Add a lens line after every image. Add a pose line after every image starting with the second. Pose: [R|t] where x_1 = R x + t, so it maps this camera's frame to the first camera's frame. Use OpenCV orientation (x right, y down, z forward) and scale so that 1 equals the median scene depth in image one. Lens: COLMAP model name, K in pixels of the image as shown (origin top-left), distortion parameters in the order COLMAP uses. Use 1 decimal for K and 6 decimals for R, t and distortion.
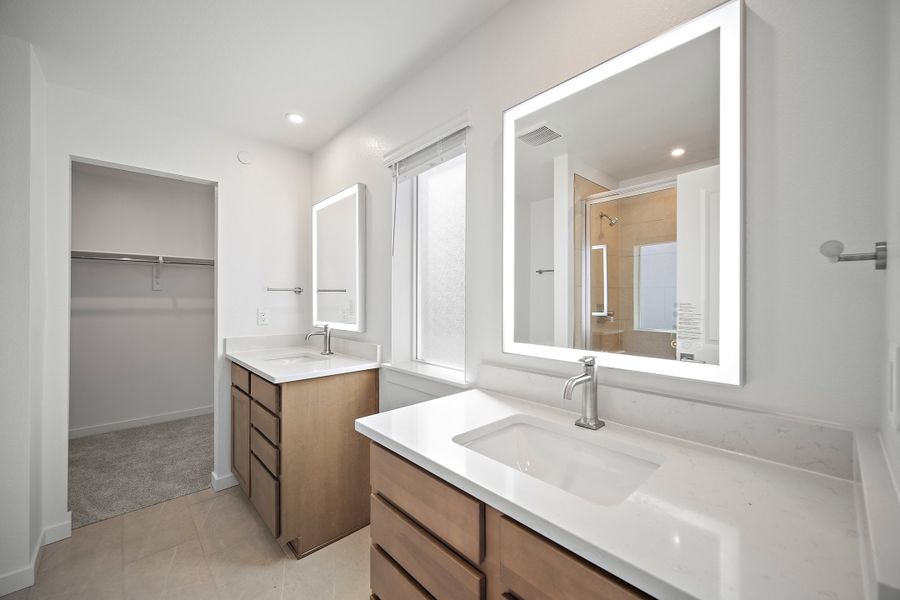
lens RADIAL K [[355.4, 0, 454.2], [0, 355.4, 298.6], [0, 0, 1]] dist [-0.000266, 0.000336]
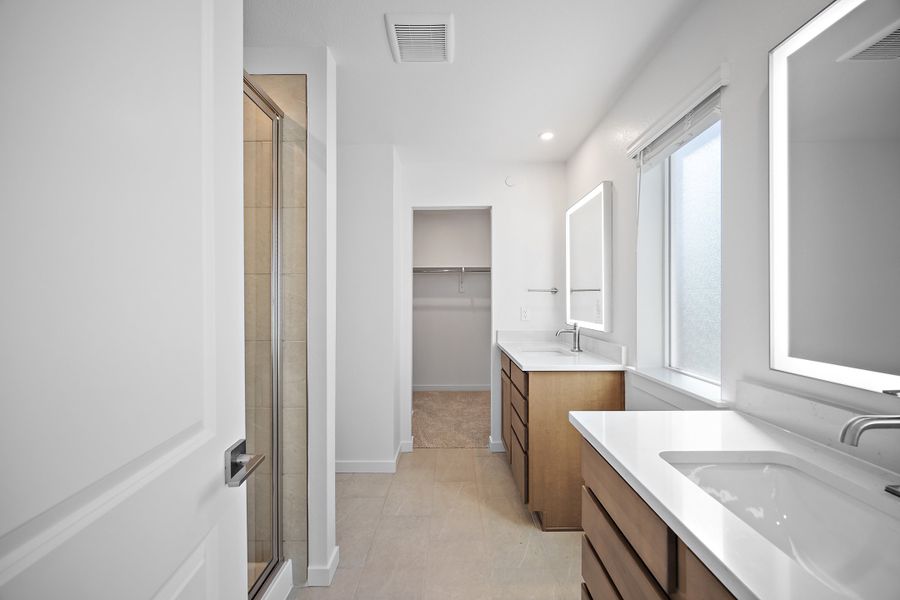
lens RADIAL K [[355.4, 0, 454.2], [0, 355.4, 298.6], [0, 0, 1]] dist [-0.000266, 0.000336]
pose [[0.732716, -0.000846, -0.680534, 0.102905], [0.001395, 0.999999, 0.000259, 0.000376], [0.680533, -0.001139, 0.732717, -0.010092]]
